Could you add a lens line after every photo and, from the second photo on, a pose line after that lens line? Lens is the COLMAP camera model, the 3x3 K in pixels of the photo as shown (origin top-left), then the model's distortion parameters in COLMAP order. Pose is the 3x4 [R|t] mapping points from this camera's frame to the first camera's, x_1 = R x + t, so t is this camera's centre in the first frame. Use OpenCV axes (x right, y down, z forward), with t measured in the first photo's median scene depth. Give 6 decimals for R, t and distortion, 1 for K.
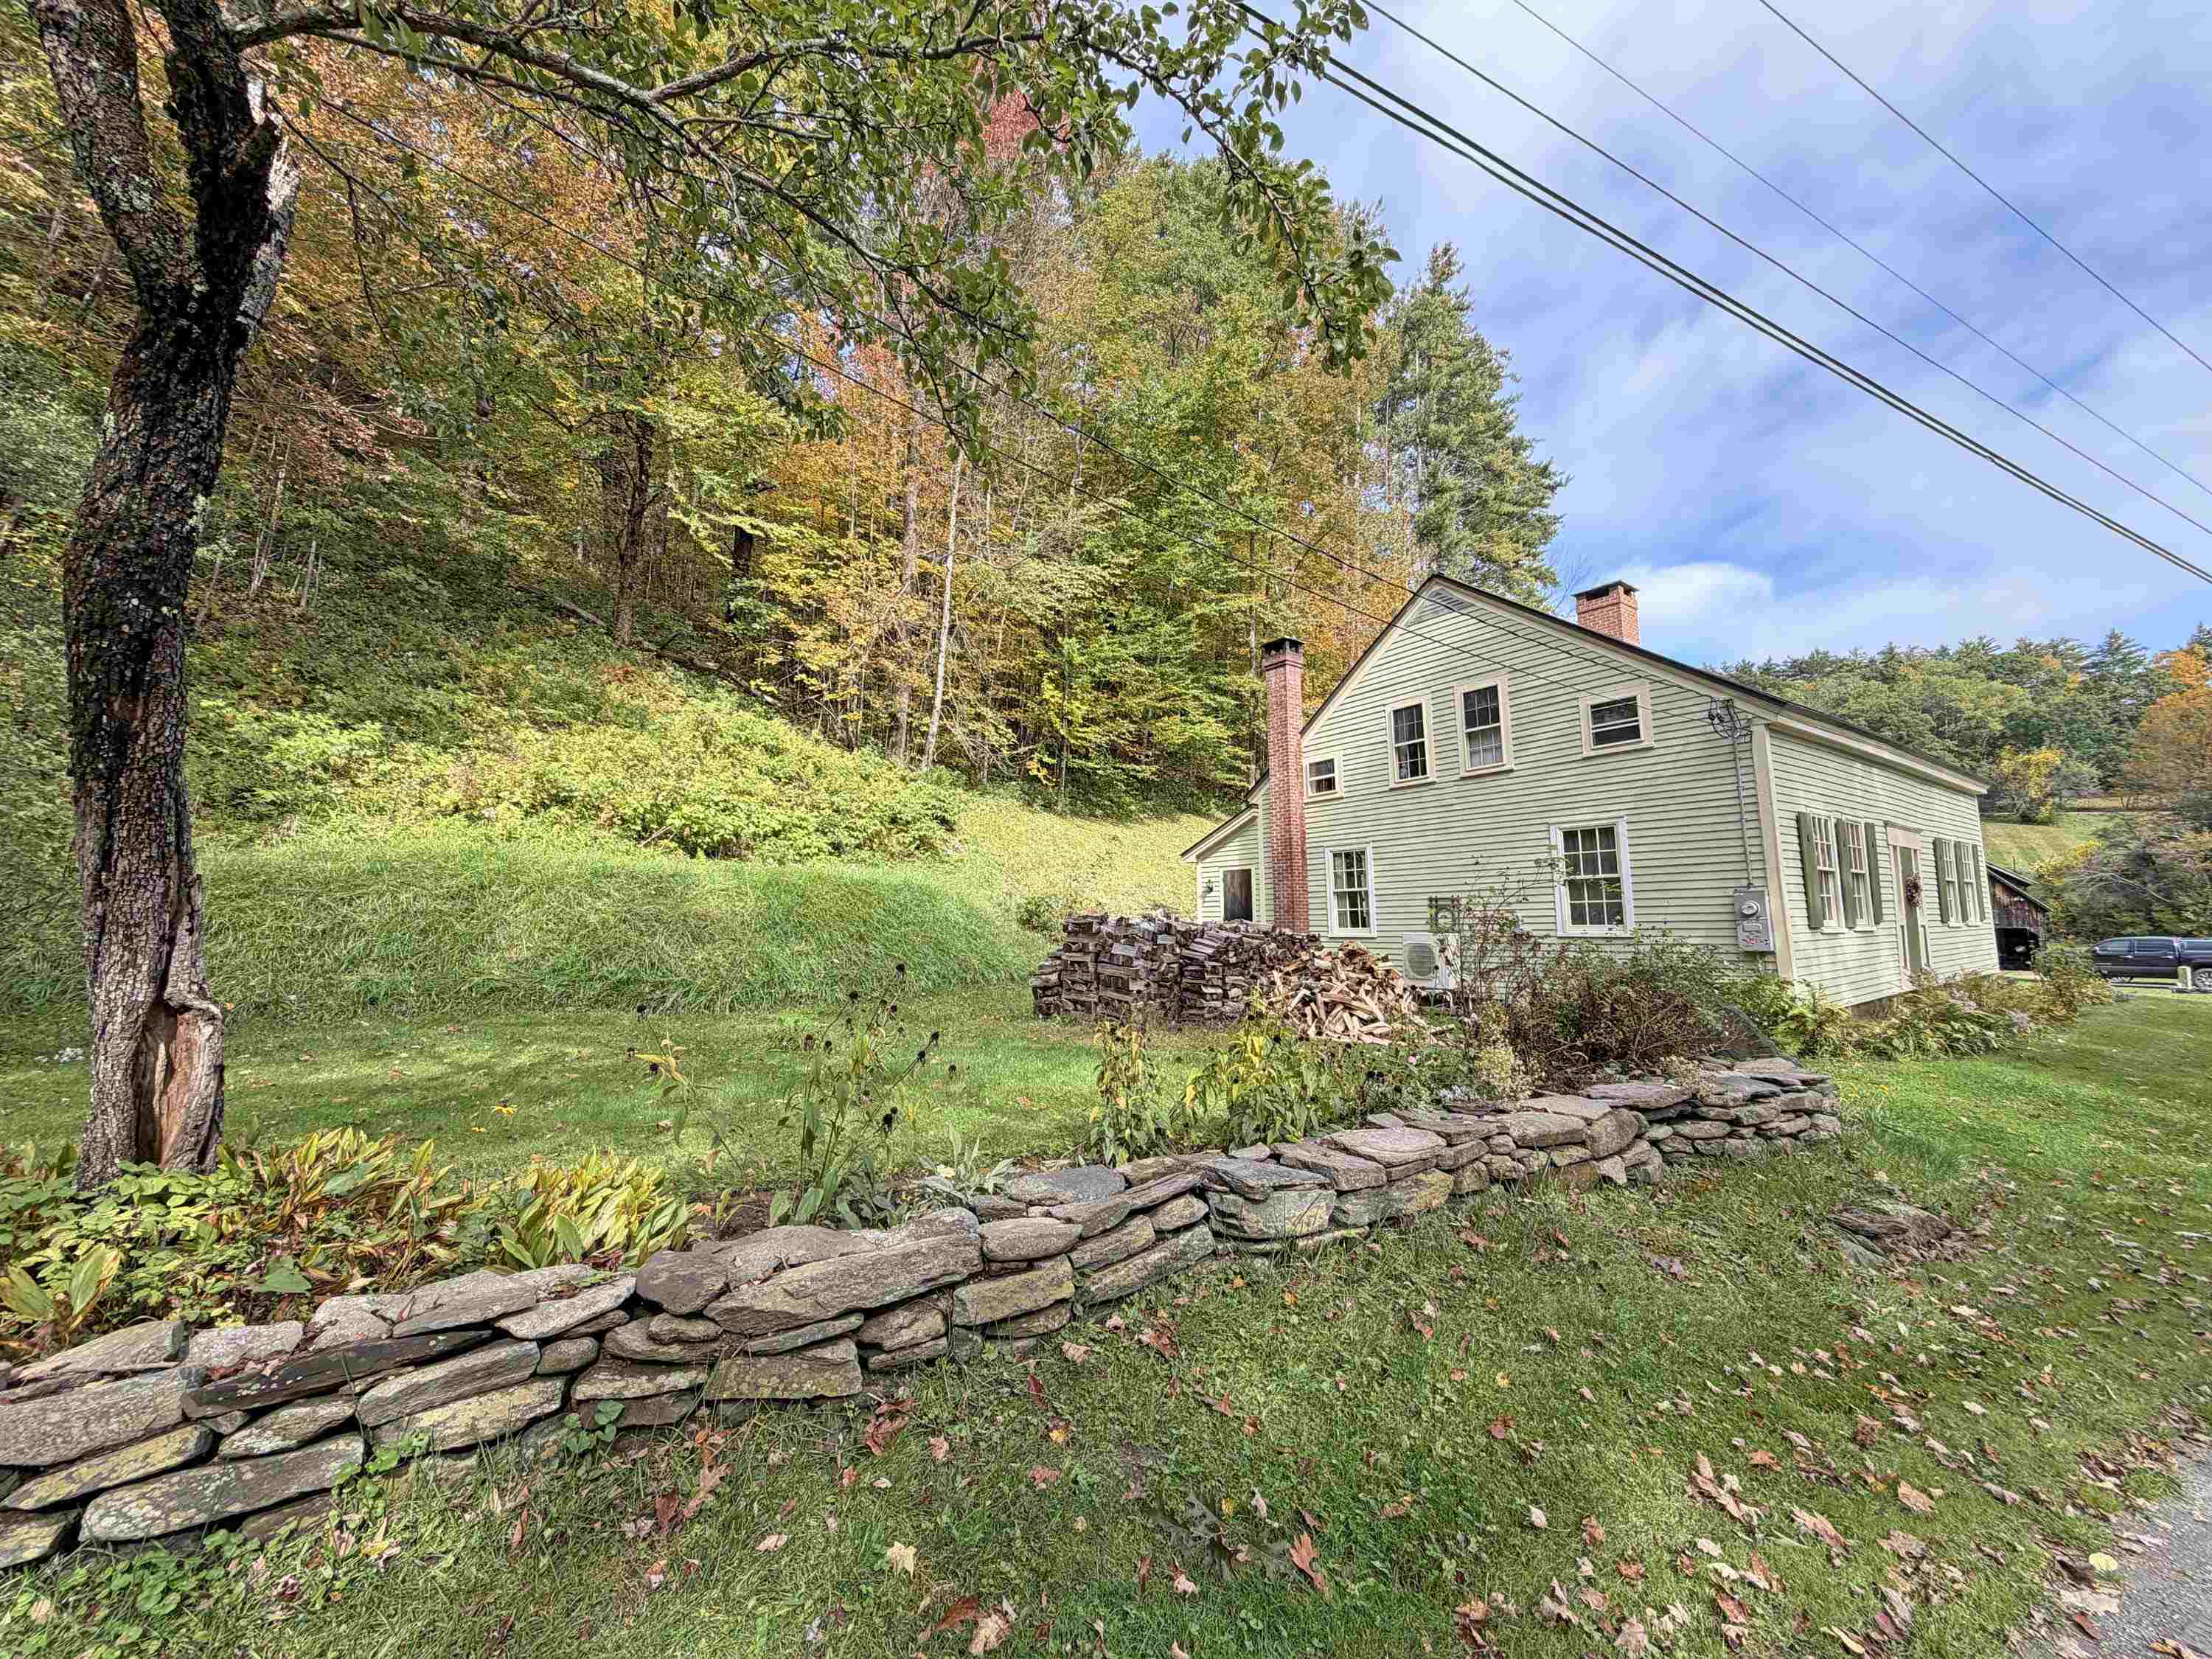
lens RADIAL K [[882.2, 0, 1107.7], [0, 882.2, 830.5], [0, 0, 1]] dist [0.001372, 0.000878]
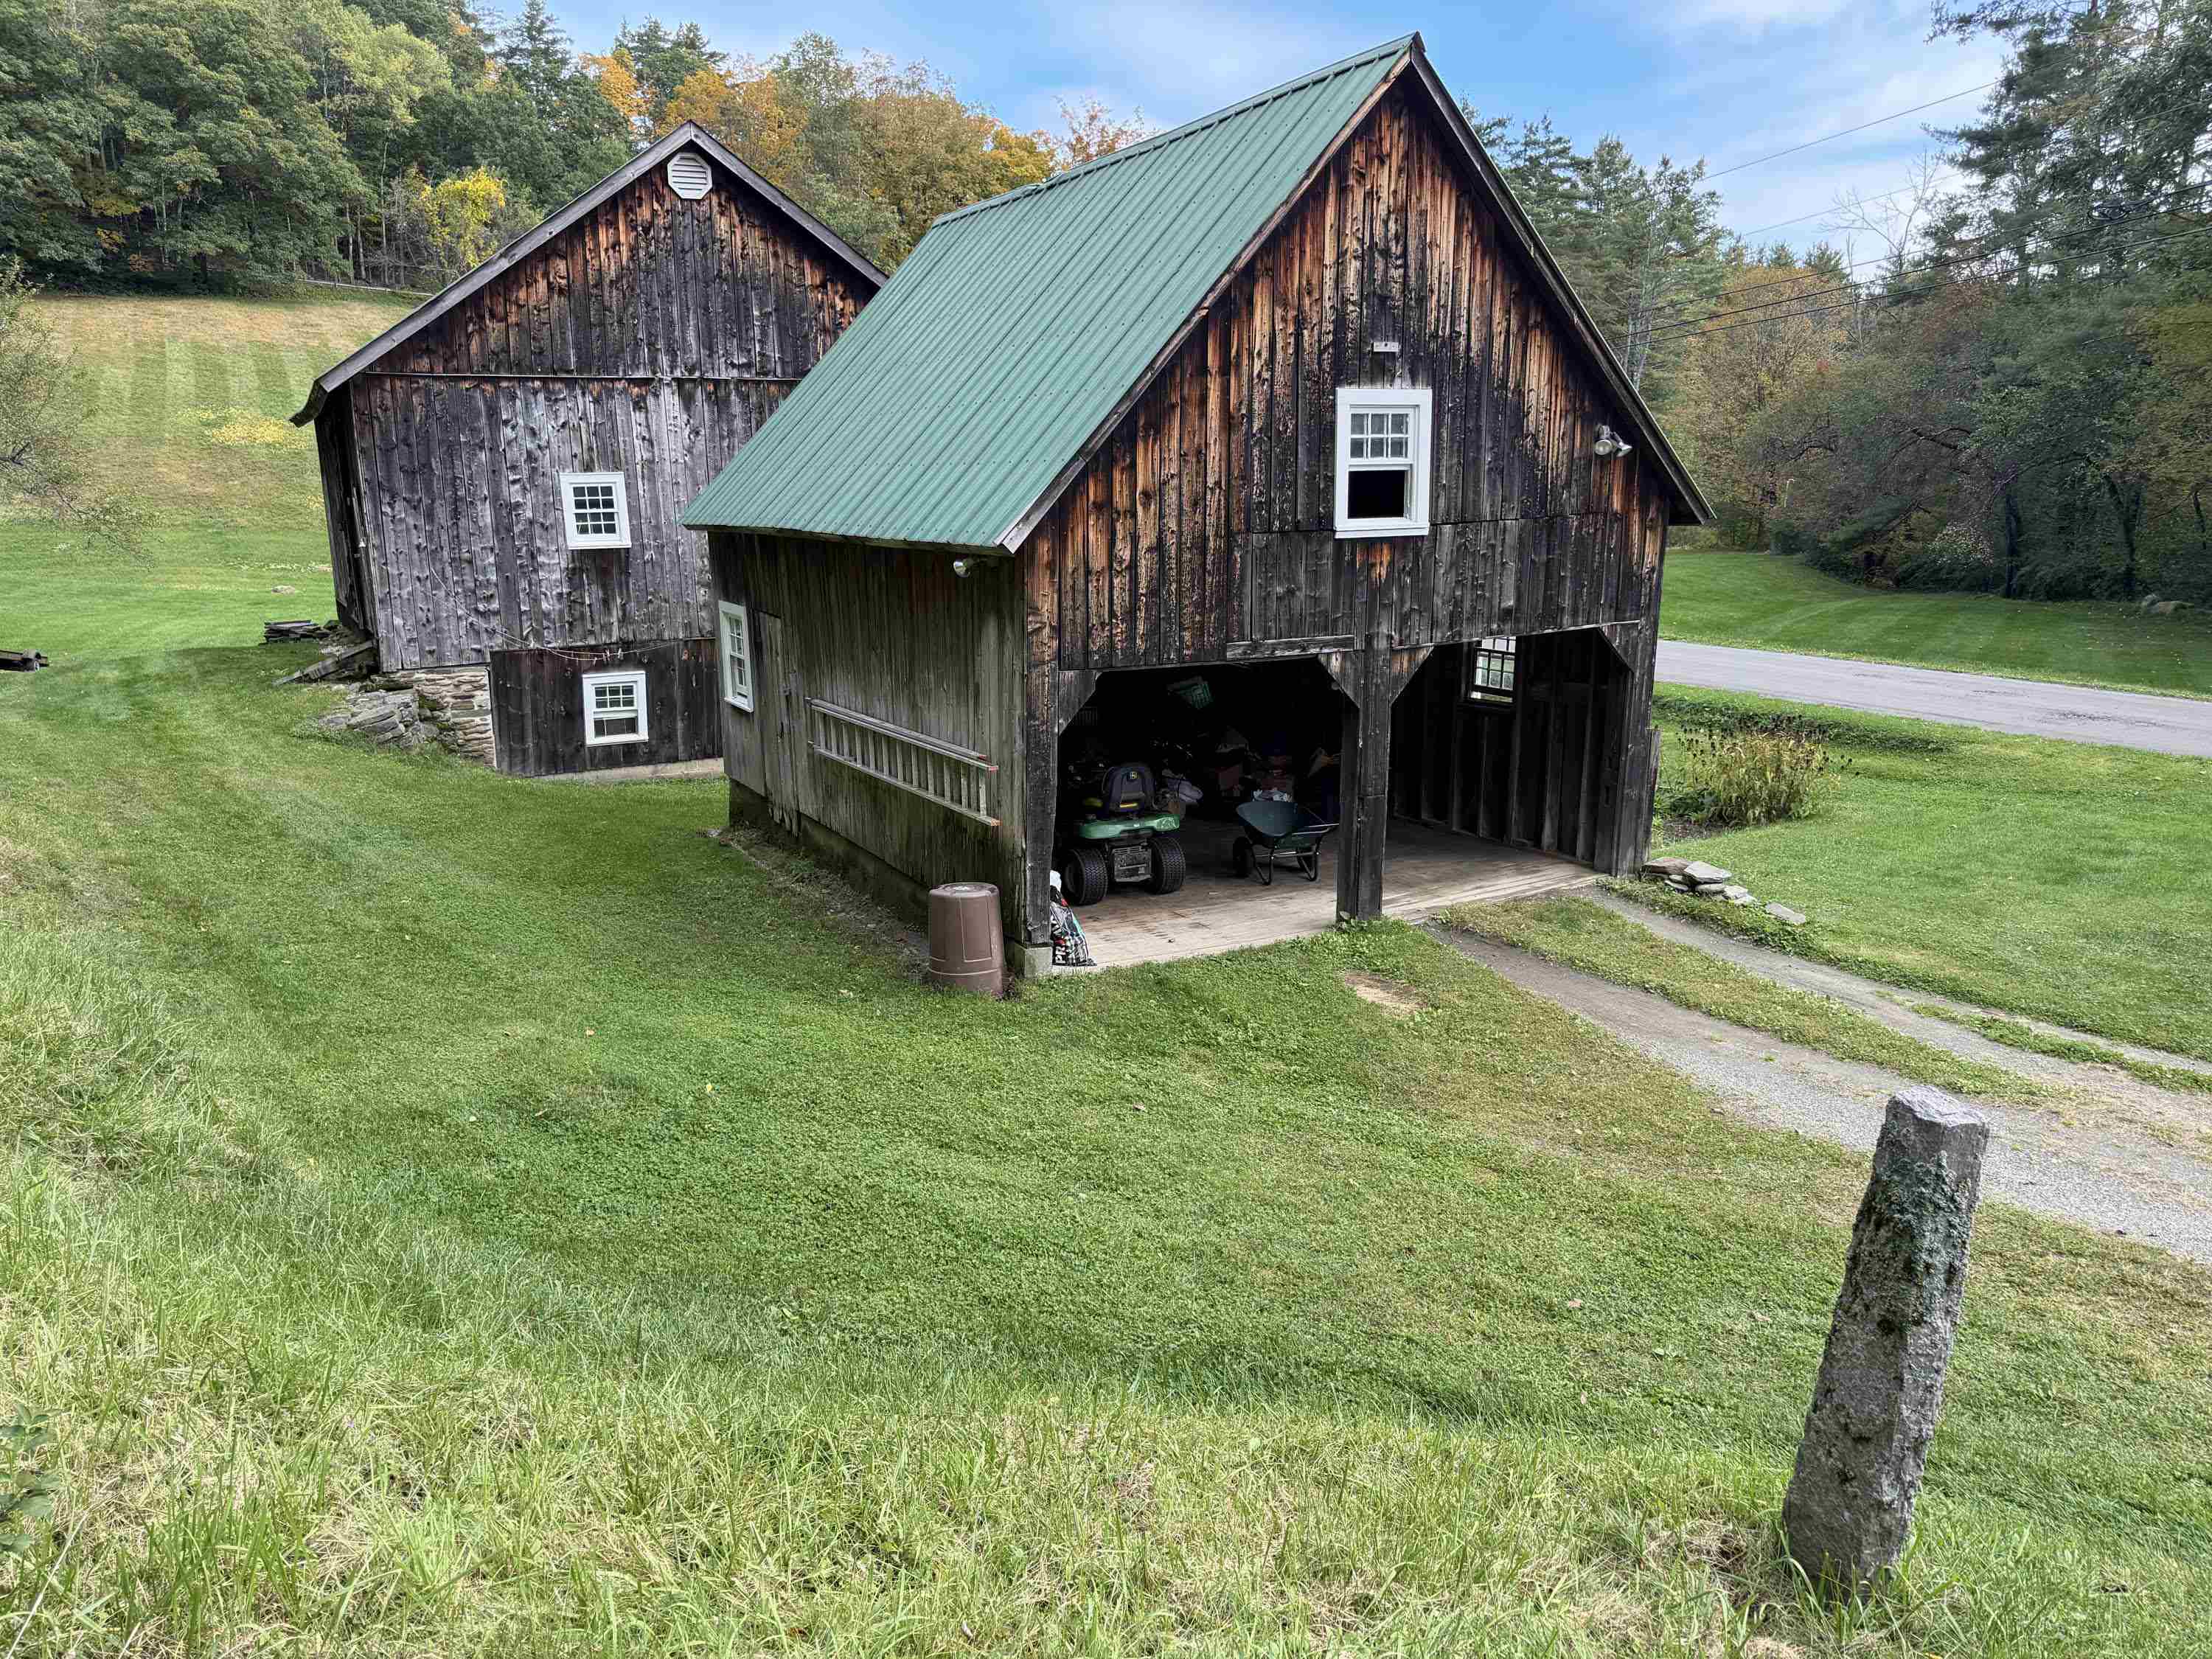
lens RADIAL K [[1561.6, 0, 1106.6], [0, 1561.6, 827.9], [0, 0, 1]] dist [0.059558, -0.072671]
pose [[0.327369, -0.202786, 0.922880, 2.108426], [-0.086212, 0.966215, 0.242890, 0.236372], [-0.940955, -0.159078, 0.298827, 2.817501]]
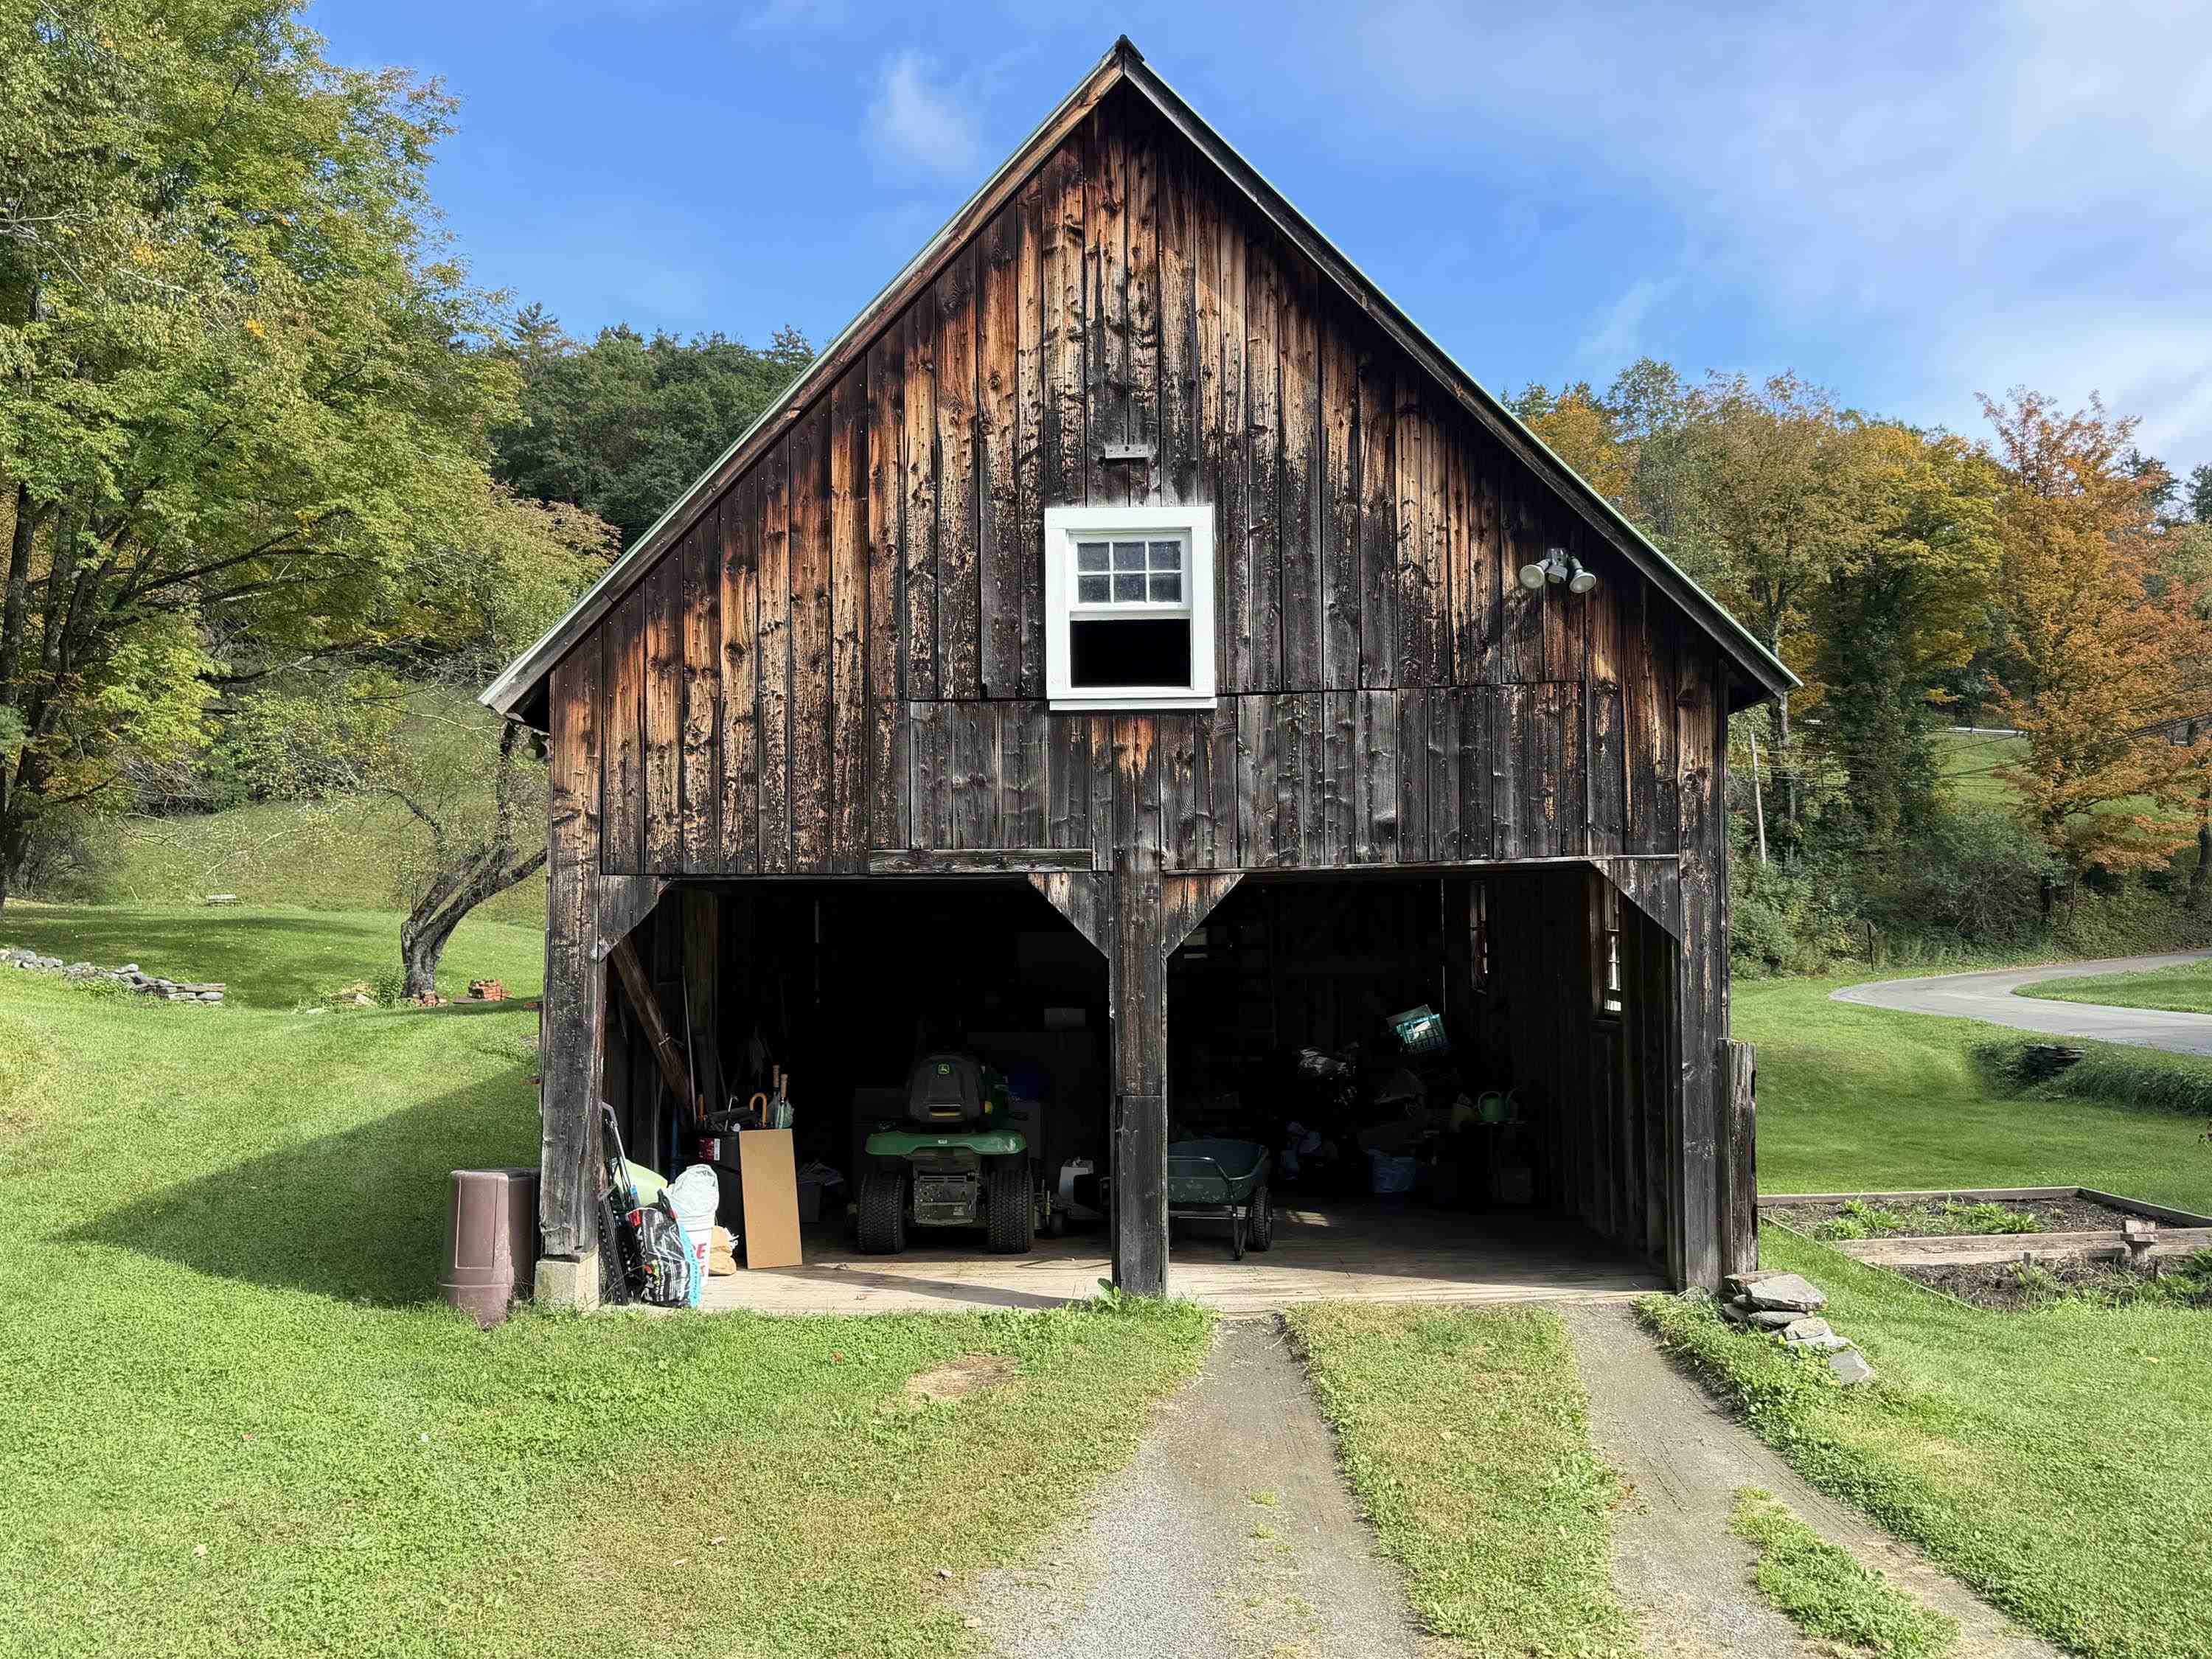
lens RADIAL K [[1933.0, 0, 1096.2], [0, 1933.0, 795.8], [0, 0, 1]] dist [0.169923, 0.002726]
pose [[0.739136, 0.034306, 0.672682, 2.425728], [-0.059661, 0.998111, 0.014651, 0.291400], [-0.670909, -0.050962, 0.739787, 2.476566]]
